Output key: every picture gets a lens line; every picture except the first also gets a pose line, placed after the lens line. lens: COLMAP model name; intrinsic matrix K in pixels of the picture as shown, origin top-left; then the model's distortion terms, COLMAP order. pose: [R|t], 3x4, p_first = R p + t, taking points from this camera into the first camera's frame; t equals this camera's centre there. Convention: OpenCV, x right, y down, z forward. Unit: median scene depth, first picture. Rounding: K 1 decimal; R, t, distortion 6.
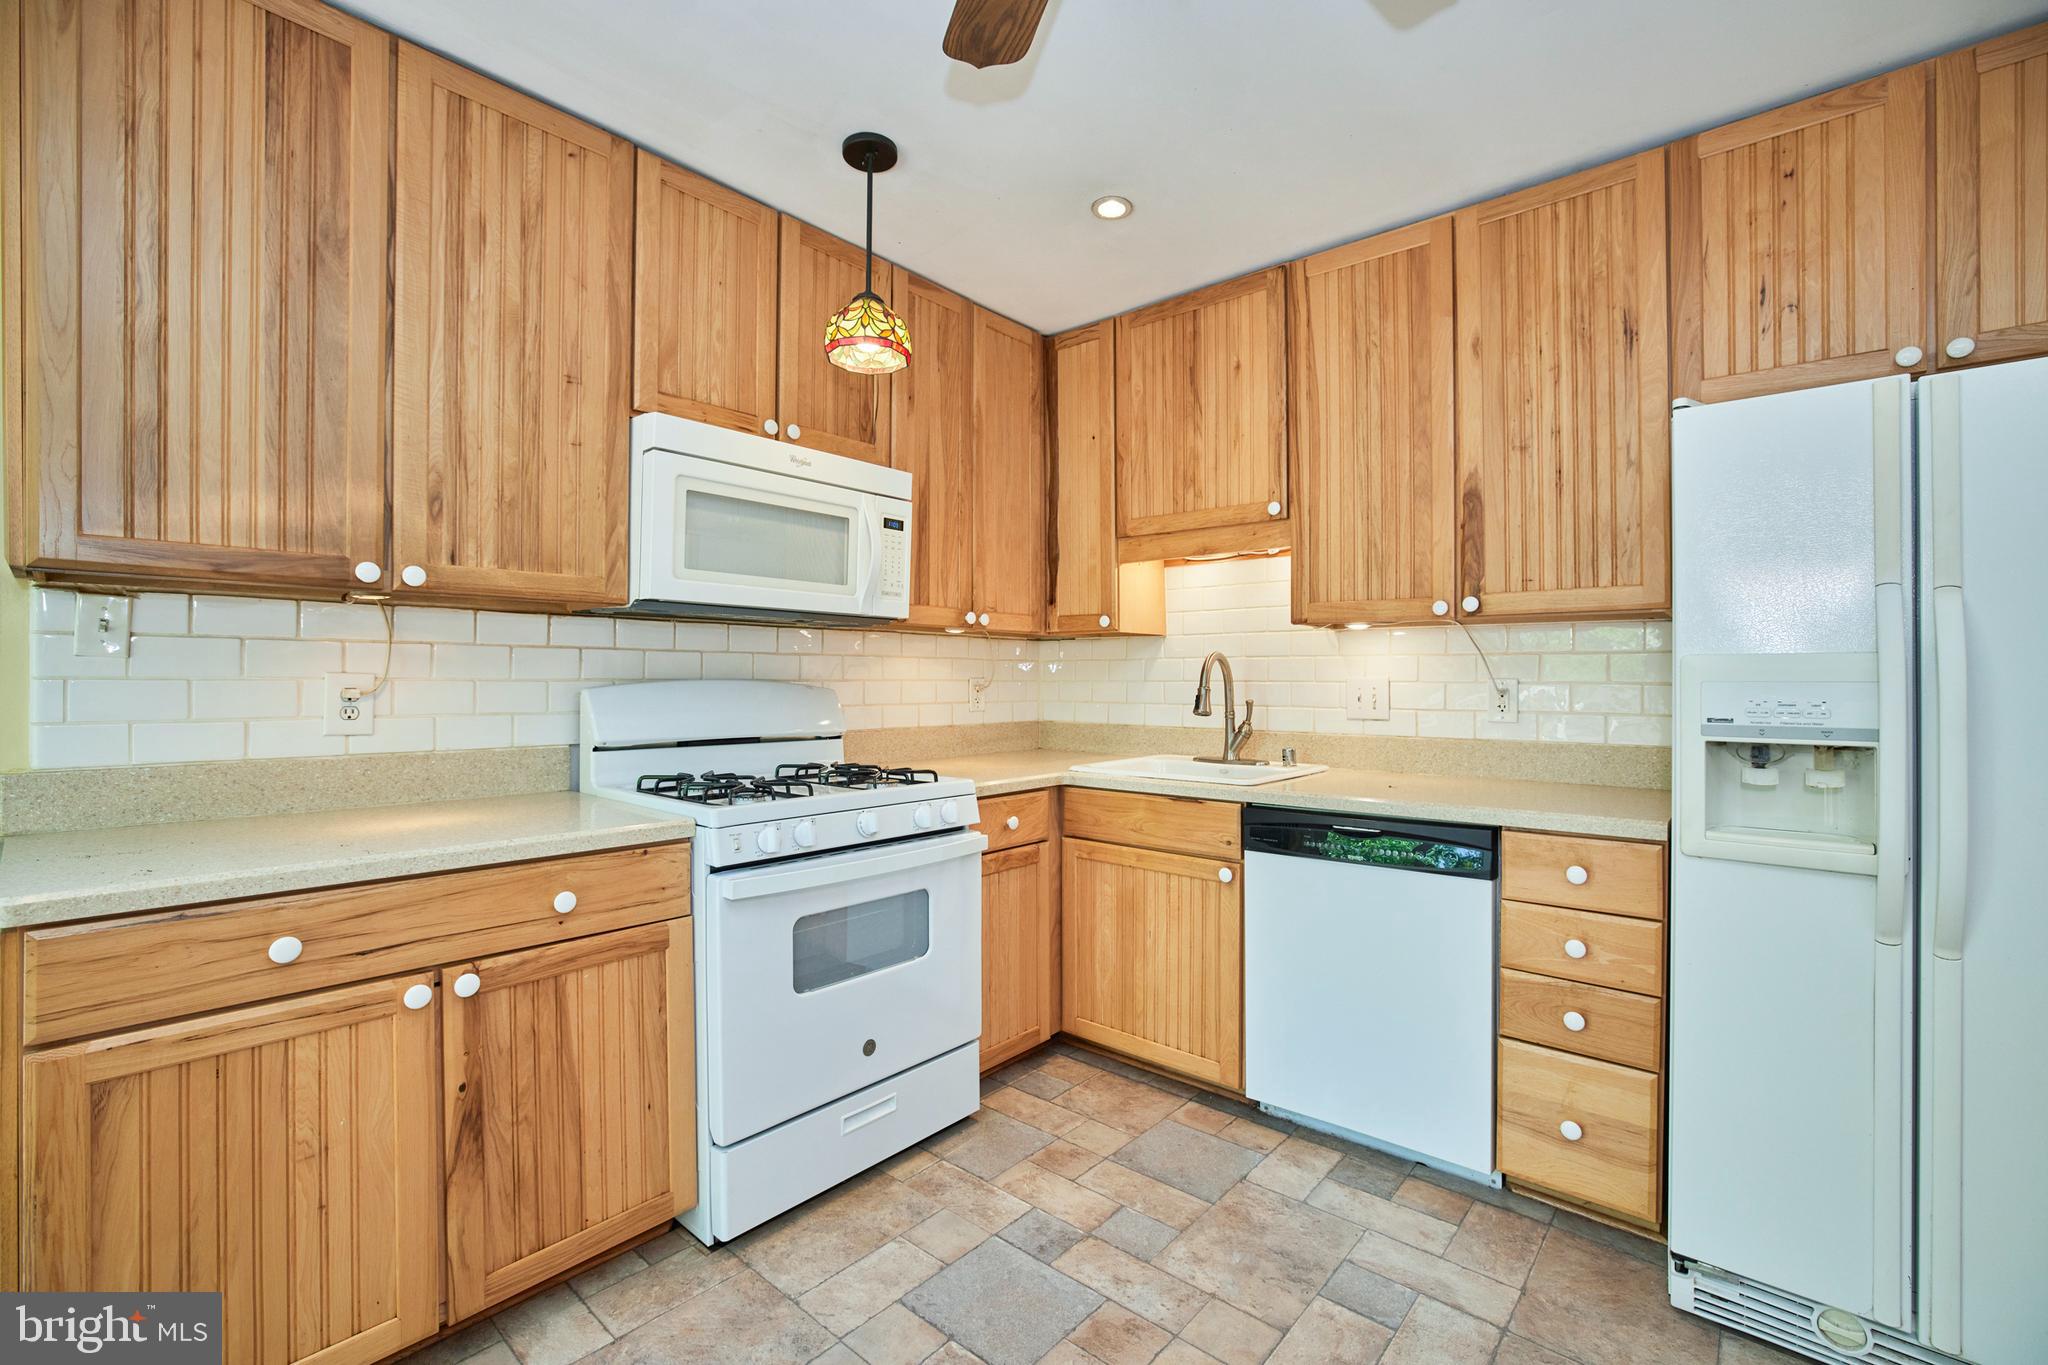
lens RADIAL K [[918.9, 0, 1004.2], [0, 918.9, 663.1], [0, 0, 1]] dist [-0.036677, 0.012792]
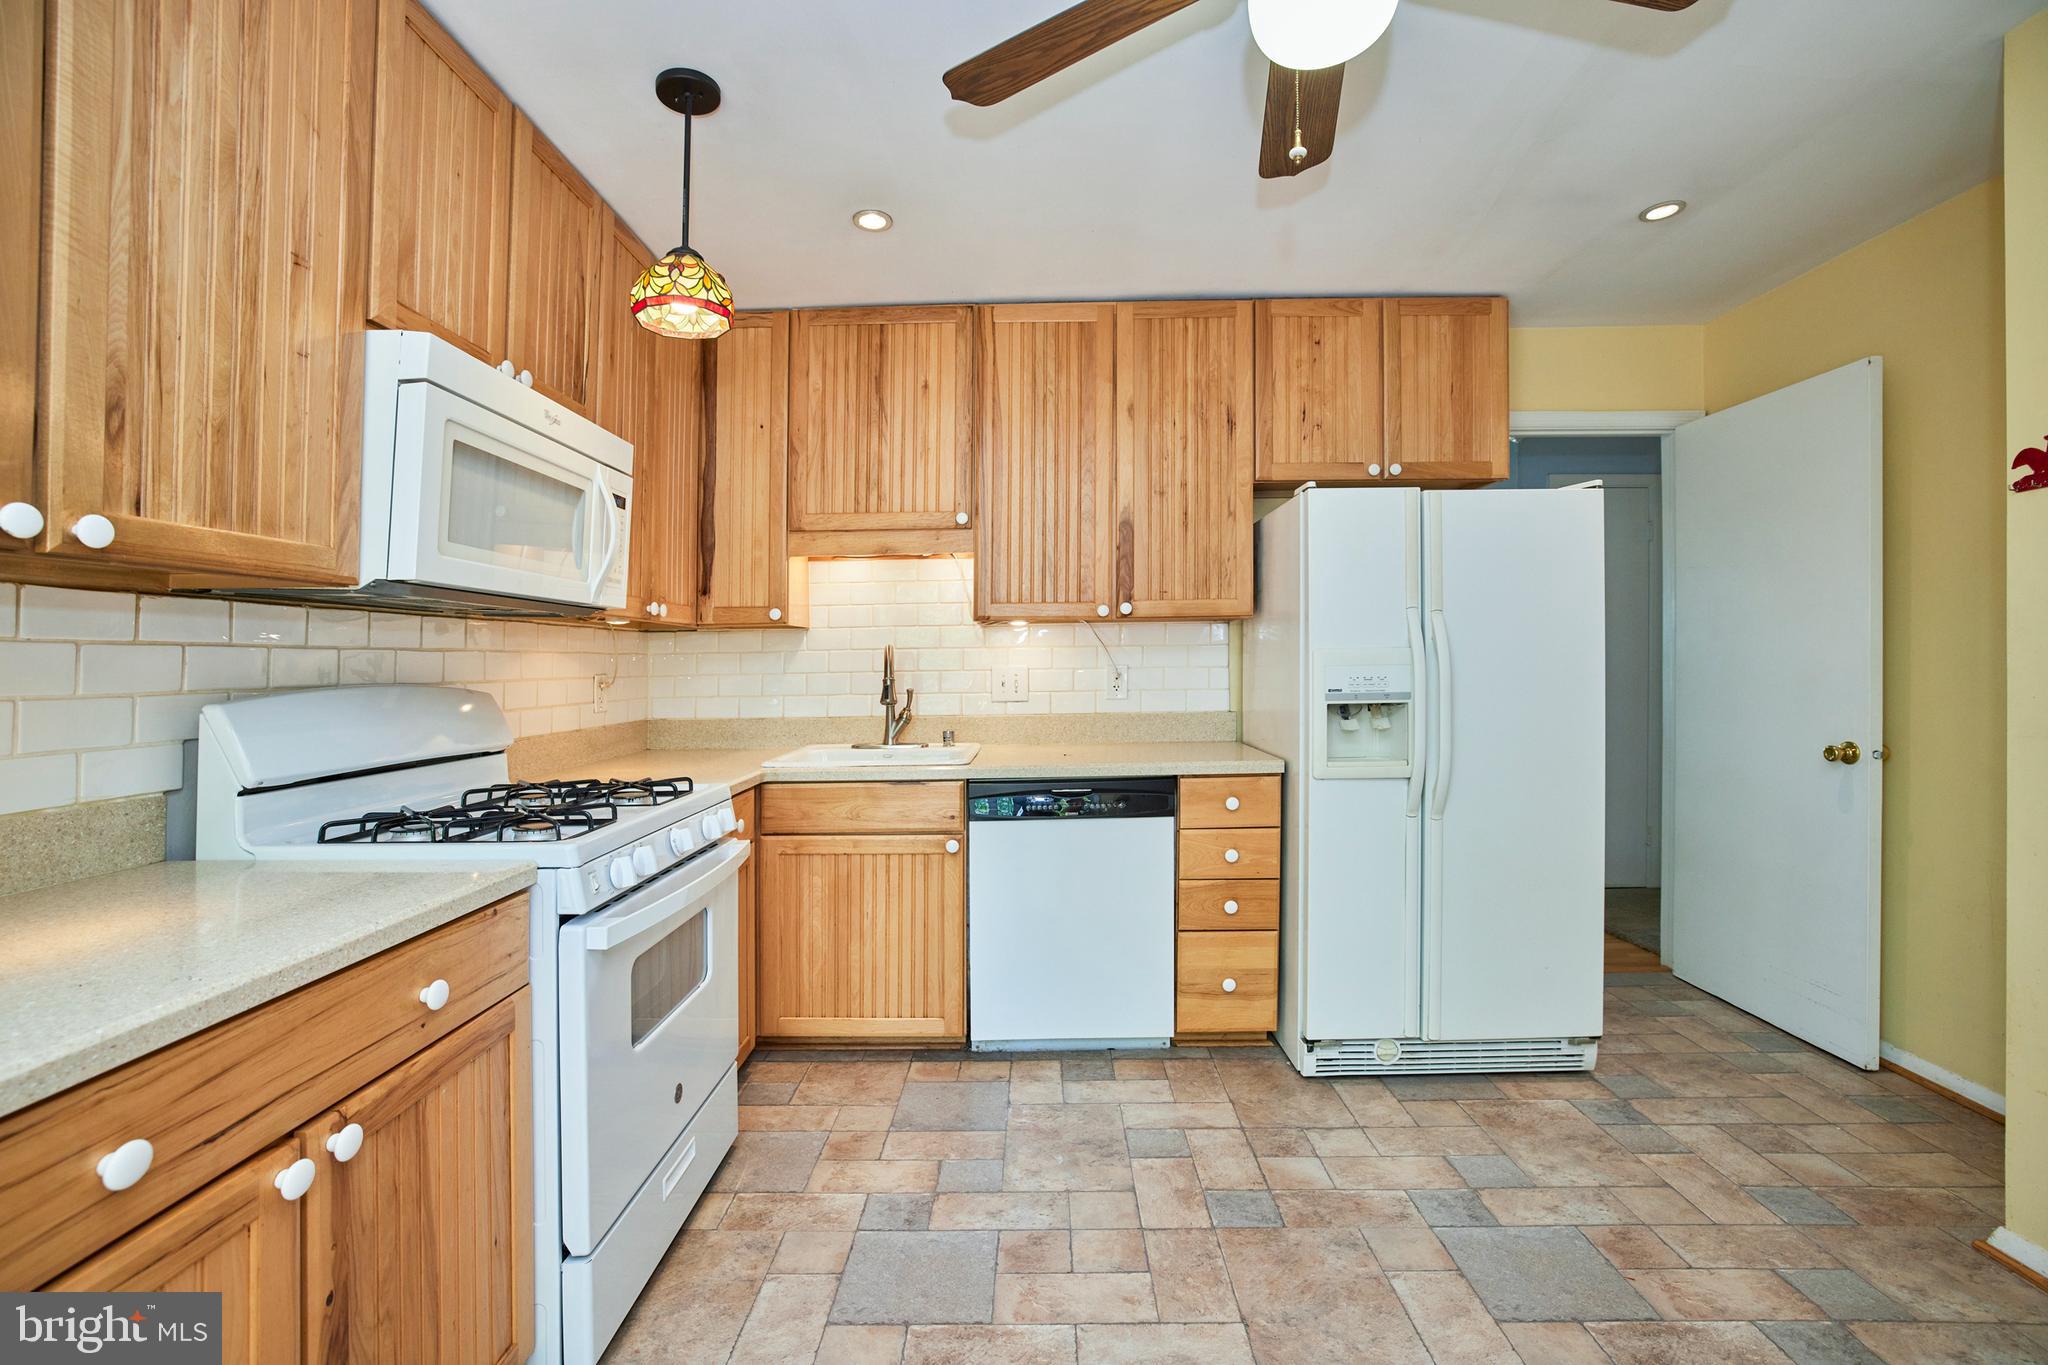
lens RADIAL K [[918.9, 0, 1045.1], [0, 918.9, 648.2], [0, 0, 1]] dist [-0.036677, 0.012792]
pose [[0.750499, -0.006085, 0.660844, -0.465062], [0.006838, 0.999976, 0.001443, -0.011491], [-0.660836, 0.003436, 0.750522, 0.100075]]
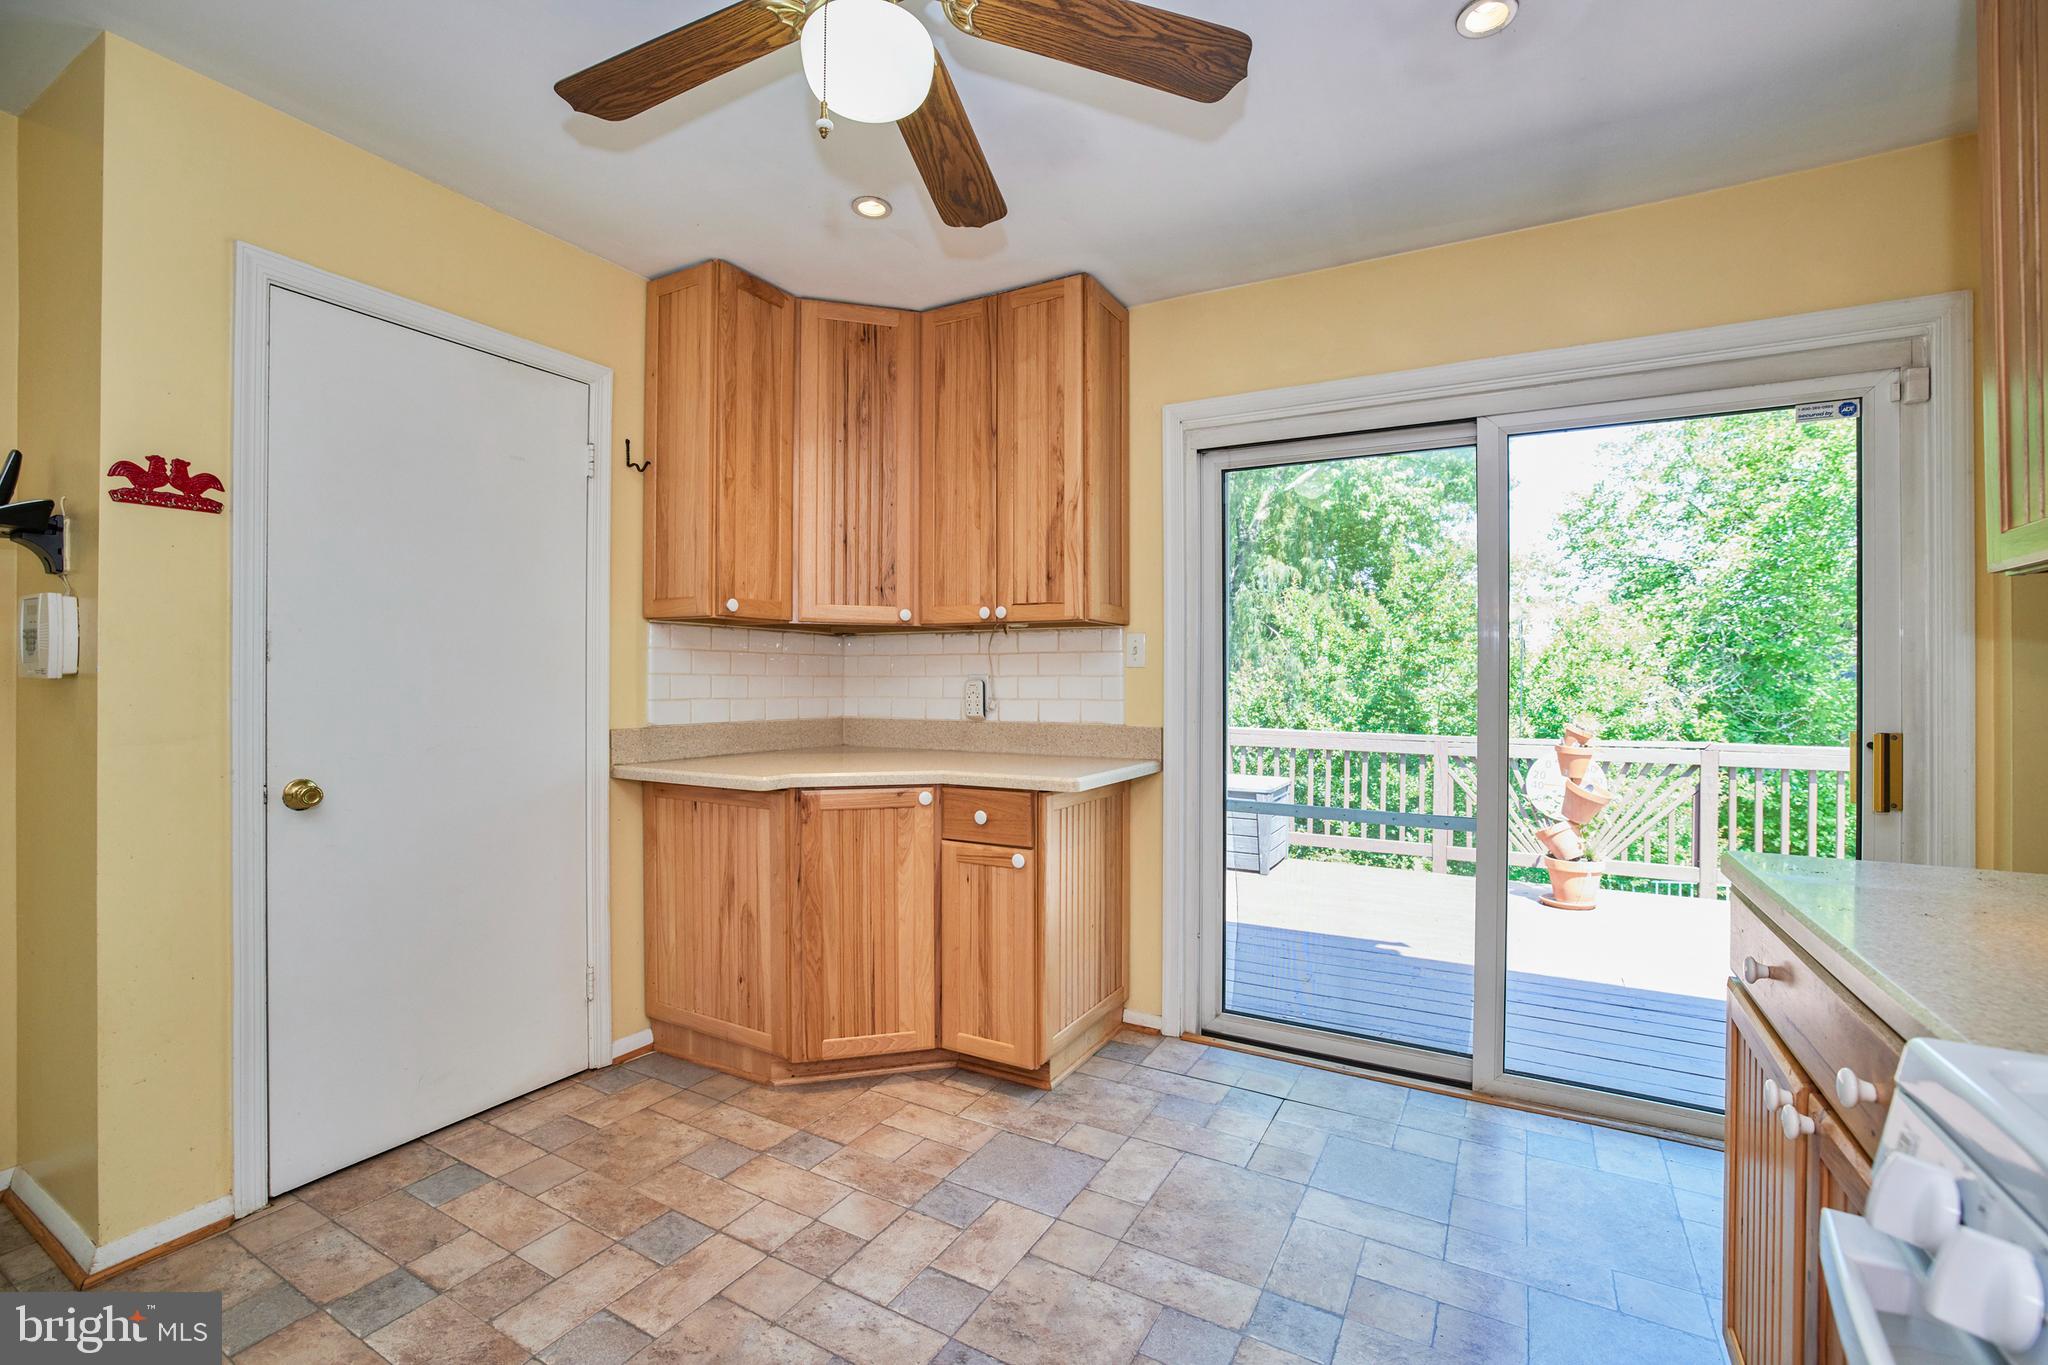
lens RADIAL K [[918.9, 0, 1037.5], [0, 918.9, 683.9], [0, 0, 1]] dist [-0.036677, 0.012792]
pose [[-0.973856, -0.012480, -0.226825, 0.433572], [-0.010653, 0.999900, -0.009276, 0.027207], [0.226918, -0.006617, -0.973891, 1.616024]]
